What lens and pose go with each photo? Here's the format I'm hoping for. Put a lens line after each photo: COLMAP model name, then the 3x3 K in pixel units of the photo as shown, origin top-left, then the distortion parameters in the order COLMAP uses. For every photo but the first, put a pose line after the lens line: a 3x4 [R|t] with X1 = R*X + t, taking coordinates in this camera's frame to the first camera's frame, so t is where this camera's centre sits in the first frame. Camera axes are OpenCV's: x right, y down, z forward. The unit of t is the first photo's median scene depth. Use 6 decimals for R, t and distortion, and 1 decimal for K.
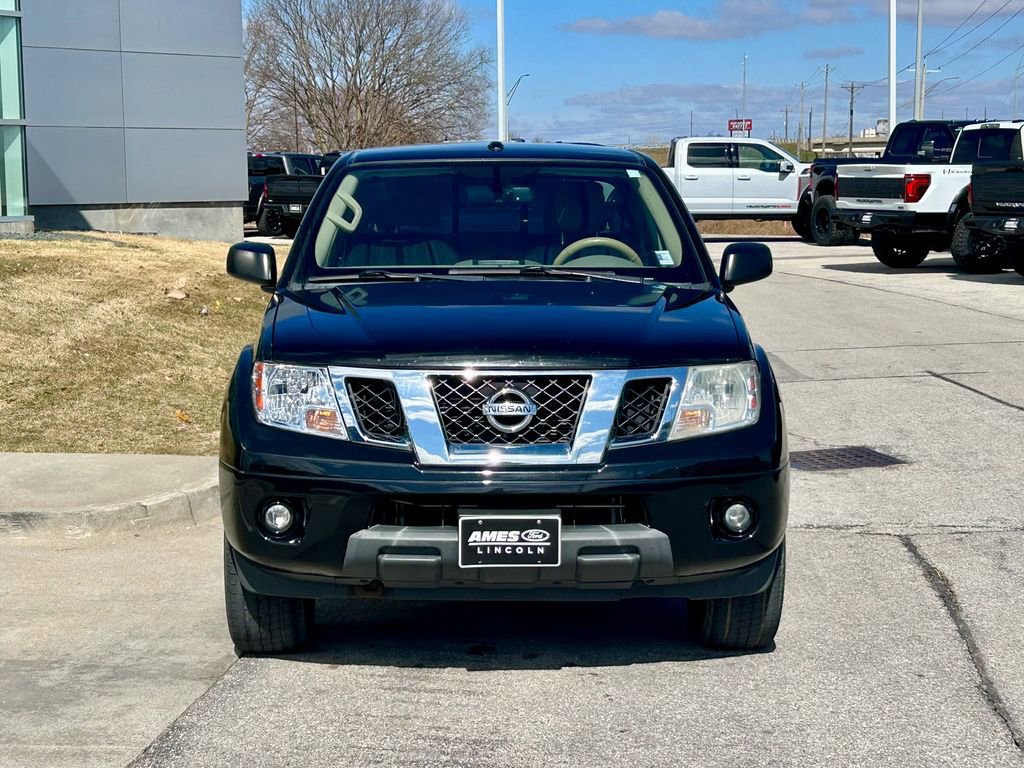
lens RADIAL K [[1882.2, 0, 512.0], [0, 1882.2, 384.0], [0, 0, 1]] dist [0.071618, 0.168188]
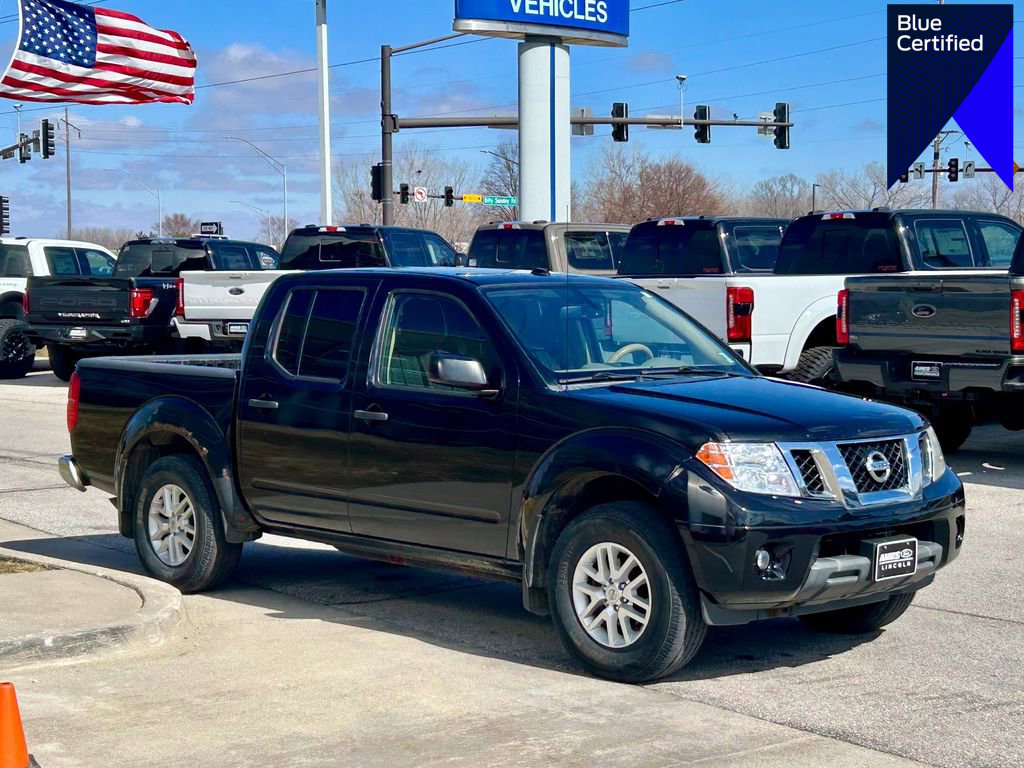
lens RADIAL K [[1882.2, 0, 512.0], [0, 1882.2, 384.0], [0, 0, 1]] dist [0.071618, 0.168188]
pose [[0.691377, -0.025536, 0.722043, -1.201297], [0.066049, 0.997424, -0.027970, -0.025956], [-0.719469, 0.067028, 0.691283, 0.221528]]
